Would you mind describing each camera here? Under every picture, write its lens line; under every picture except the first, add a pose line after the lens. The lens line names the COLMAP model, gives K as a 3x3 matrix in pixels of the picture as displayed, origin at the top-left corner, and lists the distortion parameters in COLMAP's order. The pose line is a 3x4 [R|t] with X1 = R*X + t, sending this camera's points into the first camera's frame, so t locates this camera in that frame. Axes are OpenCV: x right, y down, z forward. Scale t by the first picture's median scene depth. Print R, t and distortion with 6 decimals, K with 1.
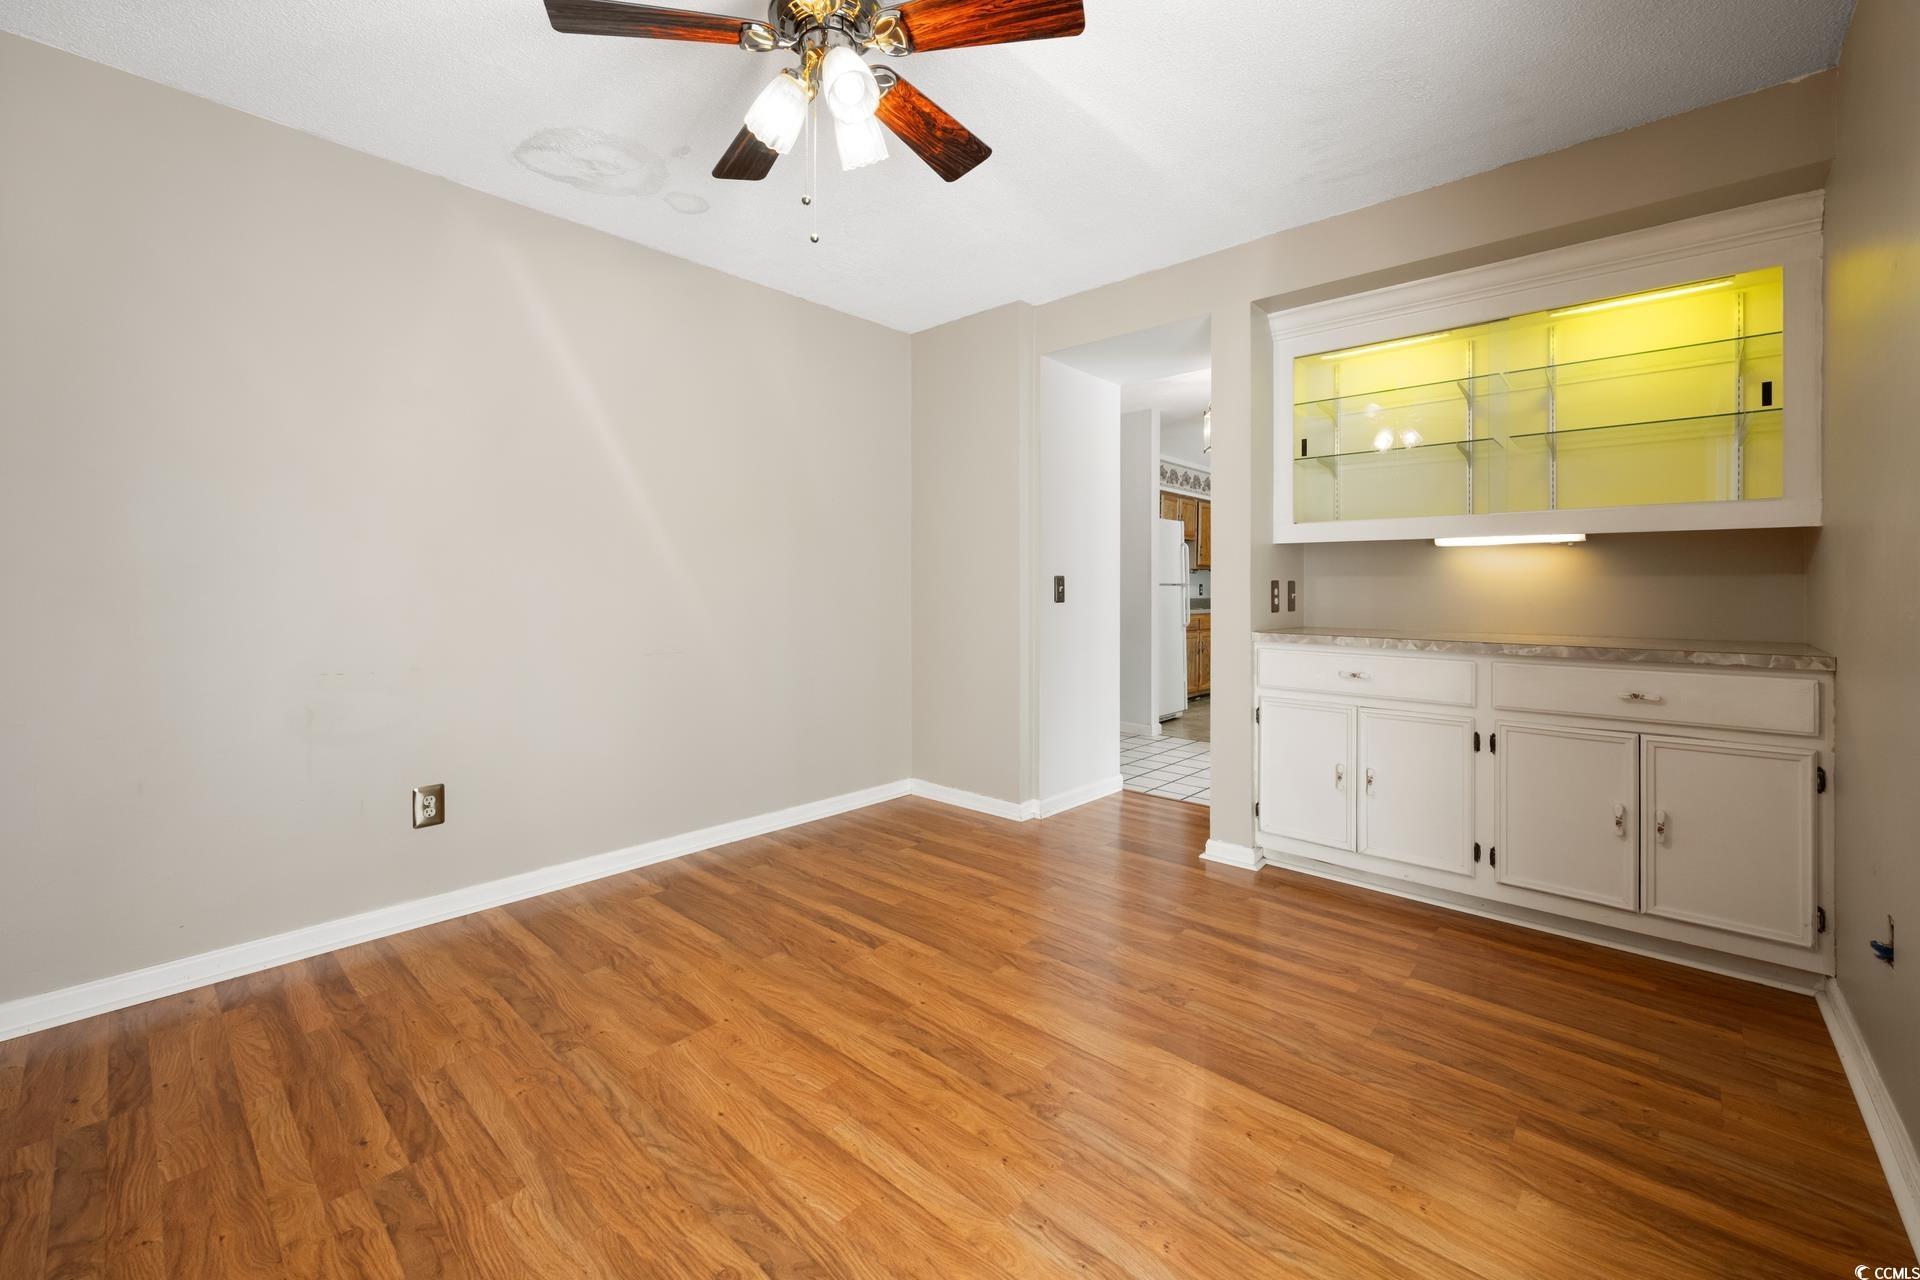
lens RADIAL K [[774.9, 0, 955.1], [0, 774.9, 584.3], [0, 0, 1]] dist [-0.000927, 0.000058]
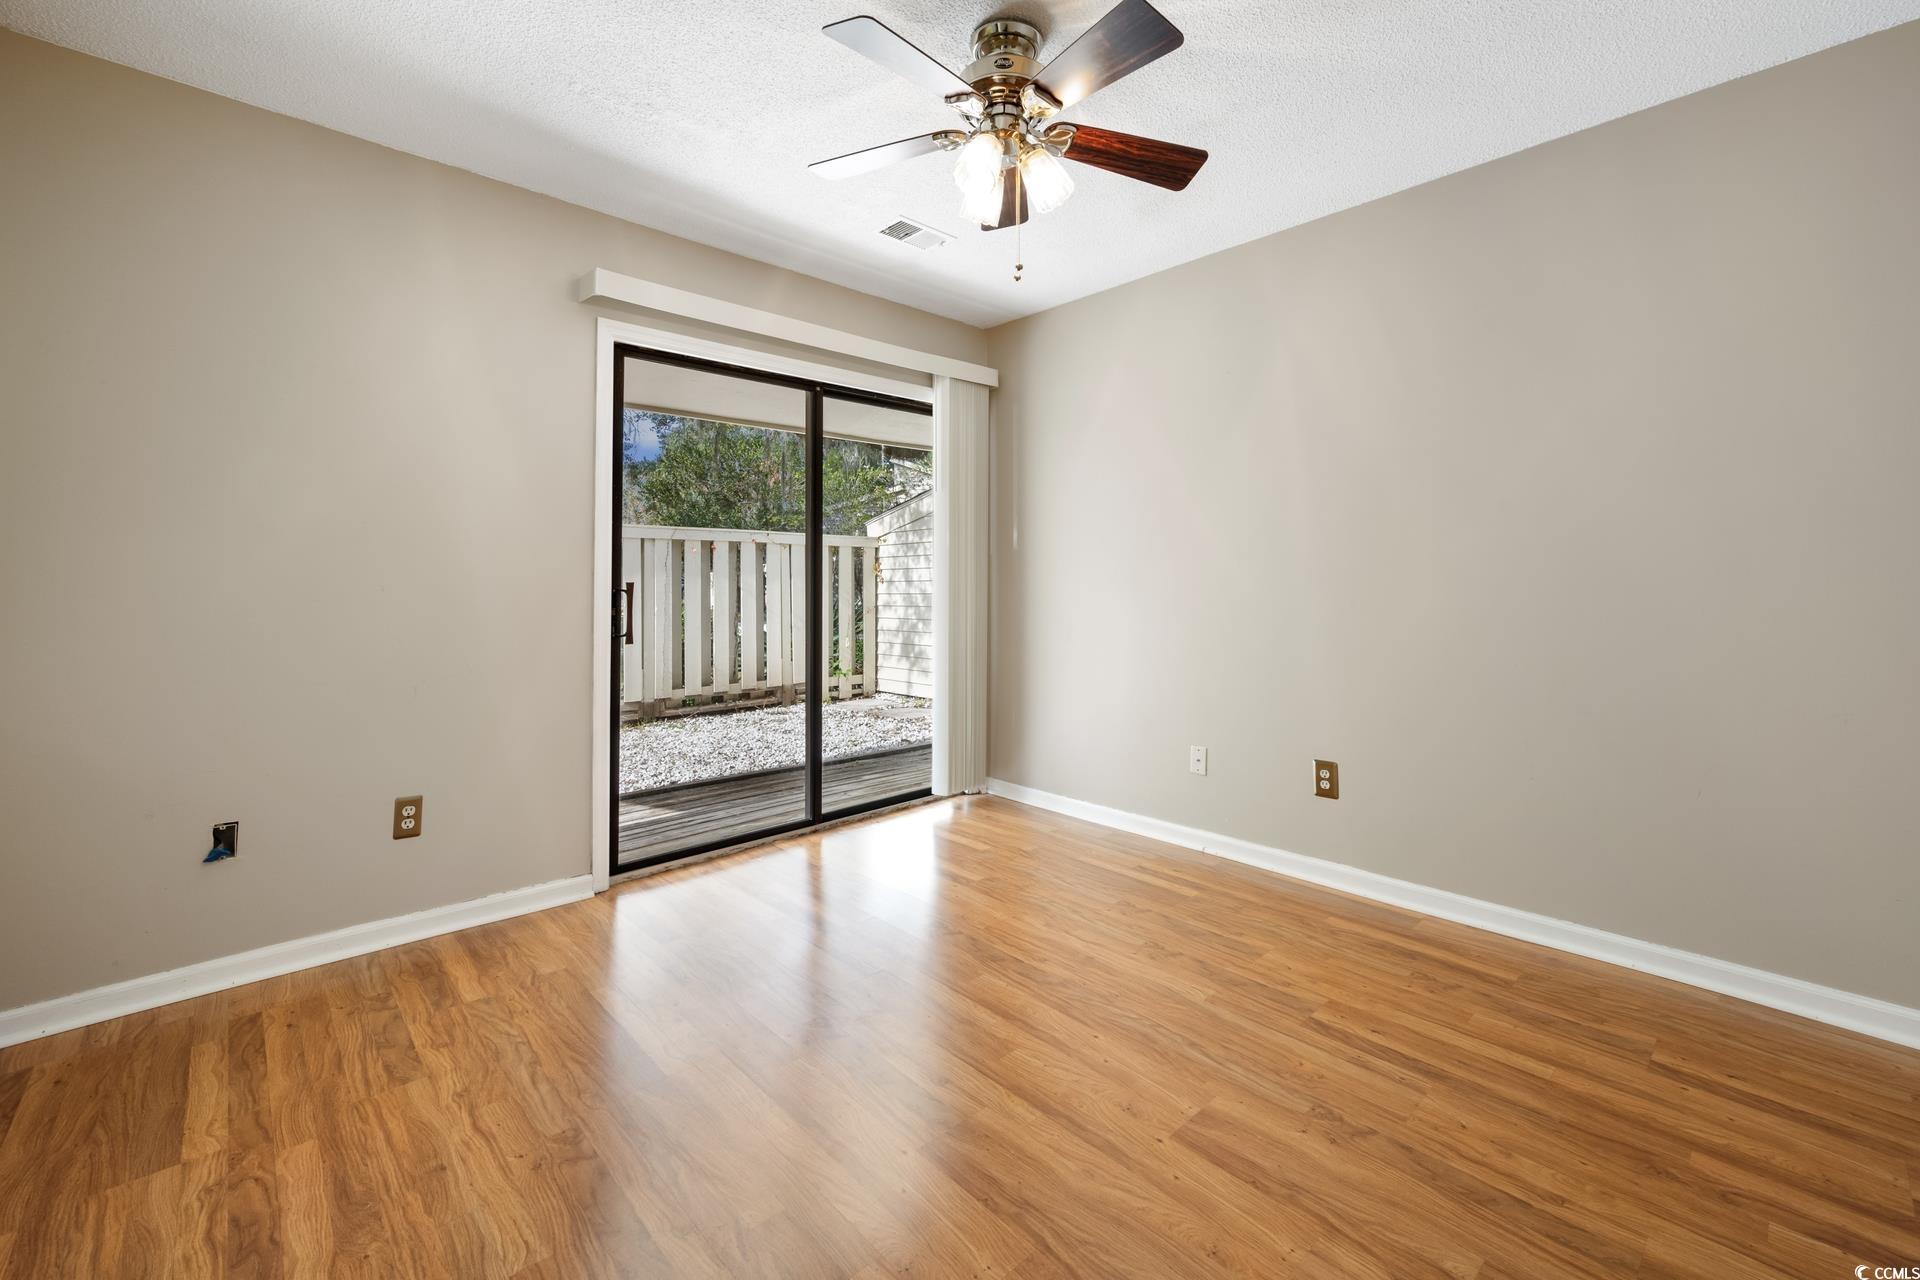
lens RADIAL K [[774.9, 0, 955.1], [0, 774.9, 584.3], [0, 0, 1]] dist [-0.000927, 0.000058]
pose [[-0.996513, 0.000813, 0.083433, -0.172361], [0.000784, 1.000000, -0.000376, 0.005803], [-0.083433, -0.000309, -0.996513, 1.975332]]
